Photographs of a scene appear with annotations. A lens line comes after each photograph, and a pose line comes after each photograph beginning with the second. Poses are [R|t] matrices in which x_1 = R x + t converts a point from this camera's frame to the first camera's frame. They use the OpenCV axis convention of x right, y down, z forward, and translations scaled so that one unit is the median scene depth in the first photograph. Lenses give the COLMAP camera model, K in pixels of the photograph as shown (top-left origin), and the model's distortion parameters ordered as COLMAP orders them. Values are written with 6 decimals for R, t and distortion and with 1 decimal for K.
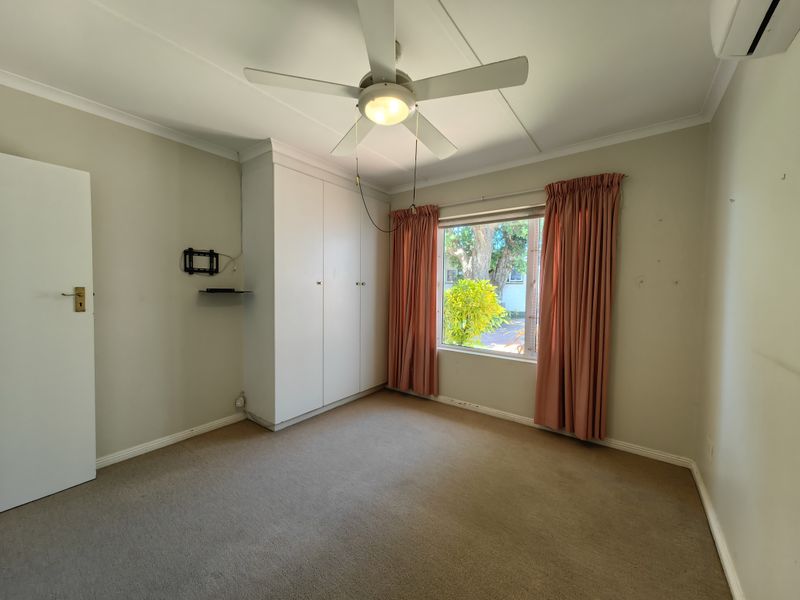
lens RADIAL K [[304.6, 0, 398.3], [0, 304.6, 299.2], [0, 0, 1]] dist [0.000113, -0.000085]
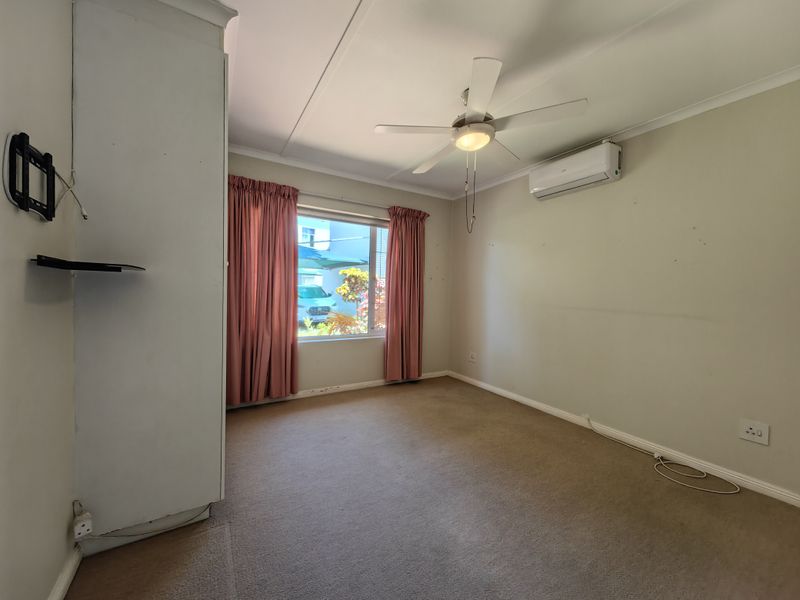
lens RADIAL K [[304.6, 0, 398.3], [0, 304.6, 299.2], [0, 0, 1]] dist [0.000113, -0.000085]
pose [[0.385487, -0.025390, 0.922364, -0.748185], [0.015712, 0.999657, 0.020951, 0.016809], [-0.922580, 0.006415, 0.385754, 0.423609]]
